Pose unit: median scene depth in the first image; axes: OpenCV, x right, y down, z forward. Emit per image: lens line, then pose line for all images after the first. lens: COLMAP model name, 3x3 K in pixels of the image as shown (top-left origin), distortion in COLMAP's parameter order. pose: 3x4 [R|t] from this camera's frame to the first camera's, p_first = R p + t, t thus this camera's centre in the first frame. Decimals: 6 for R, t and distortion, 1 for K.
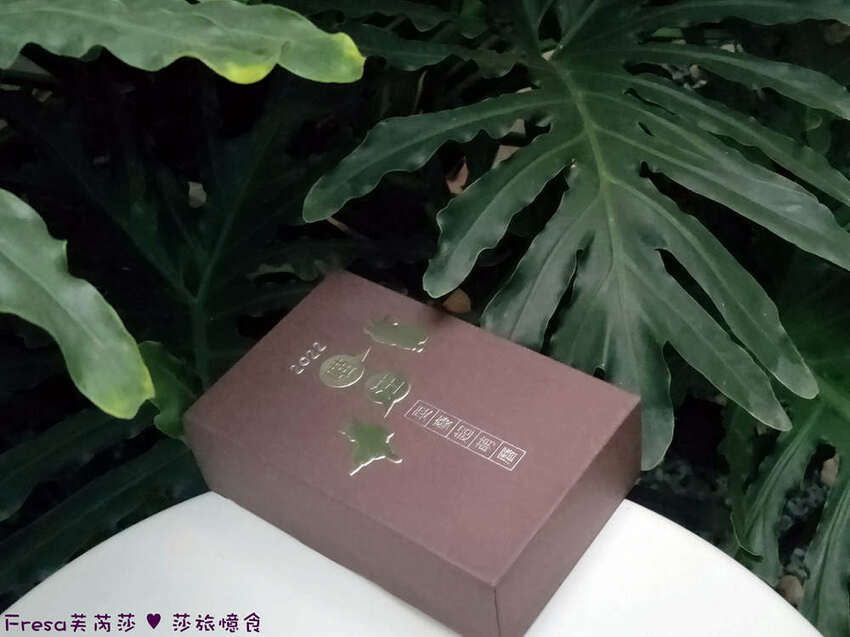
lens RADIAL K [[659.9, 0, 426.9], [0, 659.9, 318.4], [0, 0, 1]] dist [0.012039, -0.015666]
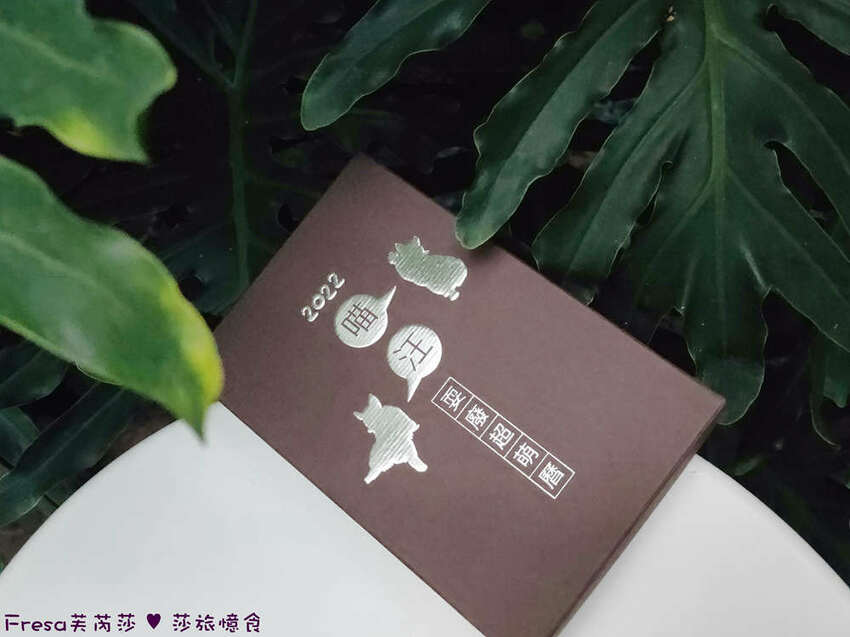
lens RADIAL K [[659.9, 0, 426.0], [0, 659.9, 314.6], [0, 0, 1]] dist [0.012039, -0.015666]
pose [[0.995334, 0.006148, -0.096297, 0.033099], [0.029148, 0.932190, 0.360794, -0.220900], [0.091985, -0.361917, 0.927661, 0.220061]]
